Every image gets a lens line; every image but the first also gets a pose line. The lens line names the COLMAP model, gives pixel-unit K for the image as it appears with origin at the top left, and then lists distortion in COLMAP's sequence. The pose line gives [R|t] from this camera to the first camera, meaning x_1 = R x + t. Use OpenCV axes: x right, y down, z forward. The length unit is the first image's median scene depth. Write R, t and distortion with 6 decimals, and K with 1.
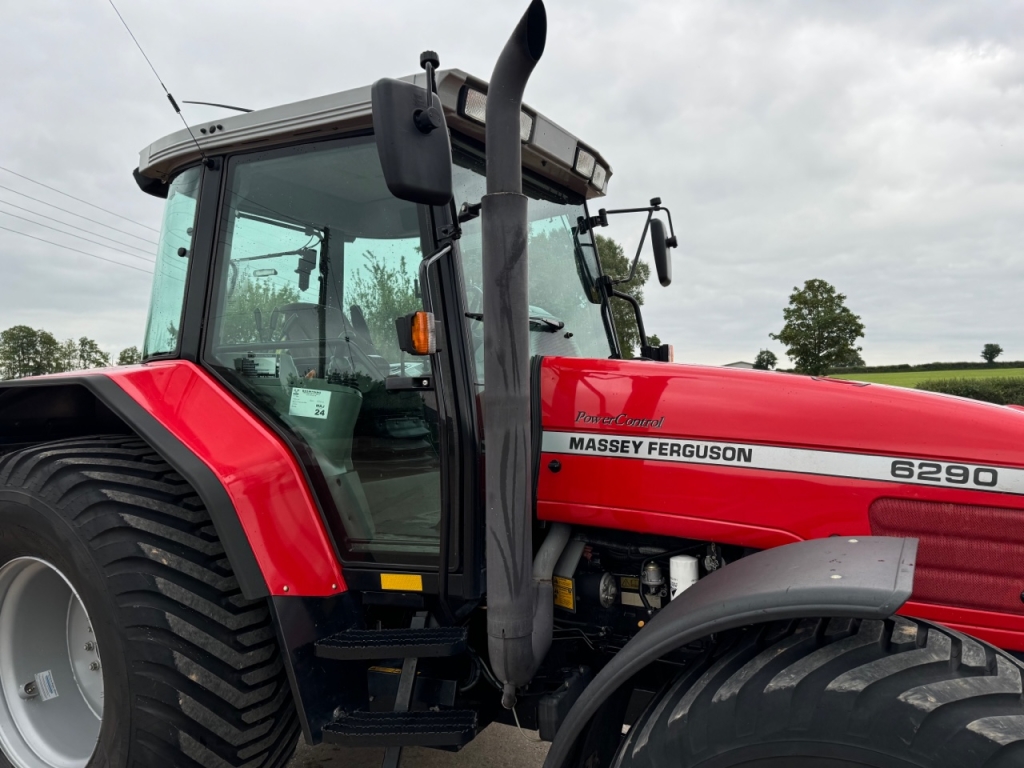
lens RADIAL K [[758.8, 0, 547.2], [0, 758.8, 411.7], [0, 0, 1]] dist [0.110587, -0.170000]
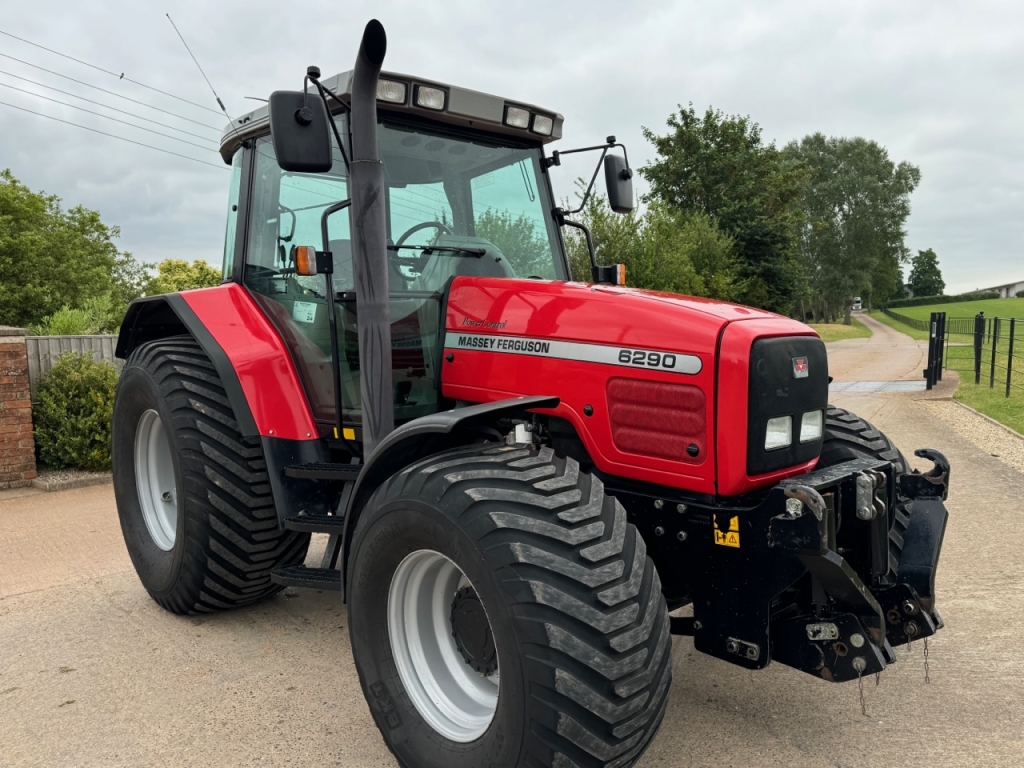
lens RADIAL K [[759.1, 0, 546.2], [0, 759.1, 412.4], [0, 0, 1]] dist [0.168659, -0.324154]
pose [[0.949191, 0.034769, -0.312773, 0.642527], [-0.003950, 0.995116, 0.098633, 0.035399], [0.314675, -0.092386, 0.944693, -0.269569]]
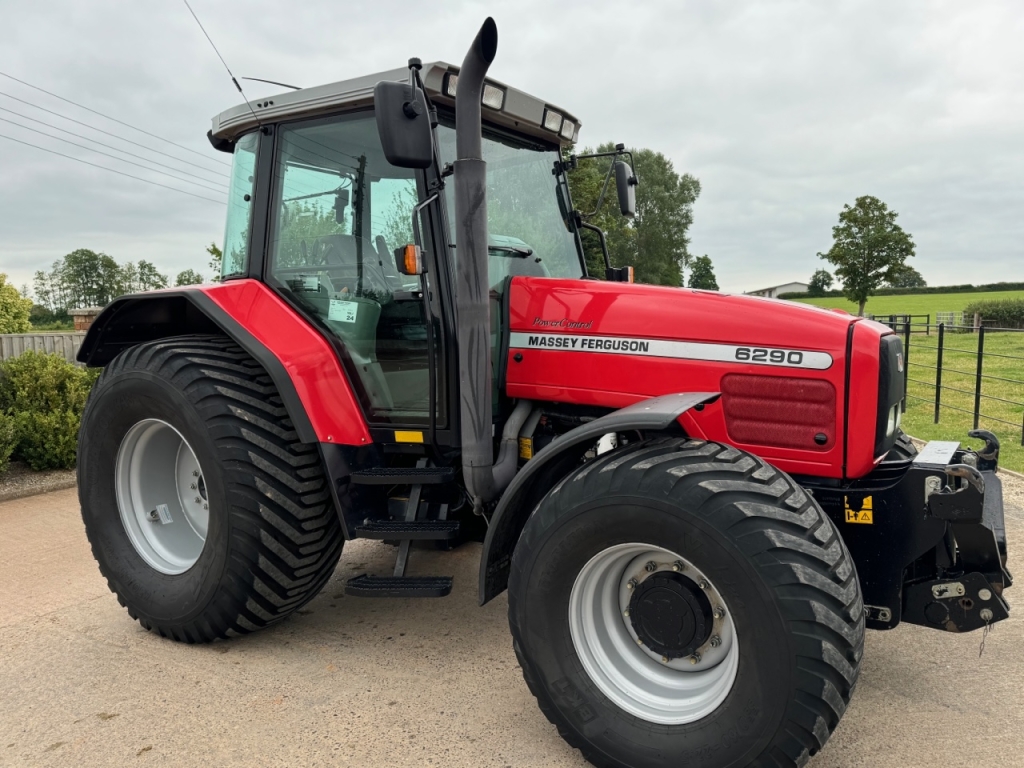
lens RADIAL K [[759.1, 0, 546.2], [0, 759.1, 412.4], [0, 0, 1]] dist [0.168659, -0.324154]
pose [[0.997973, 0.007522, -0.063191, 0.156906], [-0.001150, 0.994960, 0.100270, 0.034060], [0.063627, -0.099994, 0.992952, -0.399192]]
